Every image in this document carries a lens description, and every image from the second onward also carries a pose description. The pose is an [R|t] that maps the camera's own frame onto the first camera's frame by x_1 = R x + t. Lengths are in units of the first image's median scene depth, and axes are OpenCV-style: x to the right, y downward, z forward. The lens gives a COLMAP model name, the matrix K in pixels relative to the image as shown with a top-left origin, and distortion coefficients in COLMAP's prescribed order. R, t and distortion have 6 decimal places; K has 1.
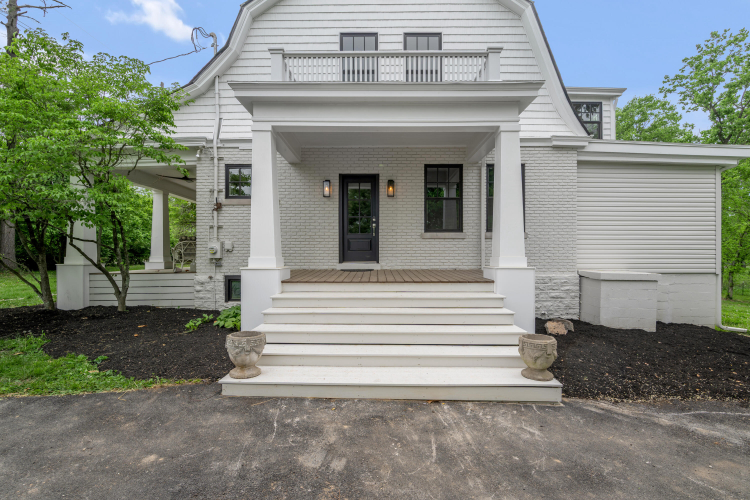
lens RADIAL K [[316.3, 0, 373.0], [0, 316.3, 251.8], [0, 0, 1]] dist [-0.001336, -0.000479]
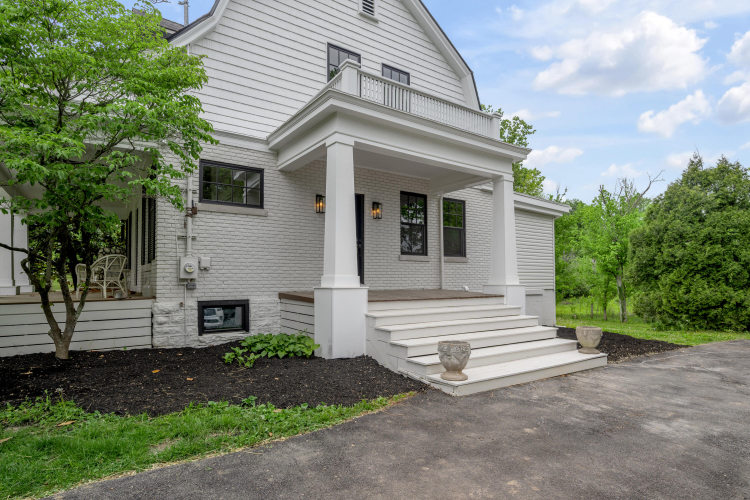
lens RADIAL K [[374.2, 0, 344.9], [0, 374.2, 265.5], [0, 0, 1]] dist [-0.004436, -0.000635]
pose [[0.851526, 0.019529, 0.523949, -0.658912], [-0.005235, 0.999573, -0.028750, 0.012390], [-0.524287, 0.021739, 0.851264, 0.029510]]
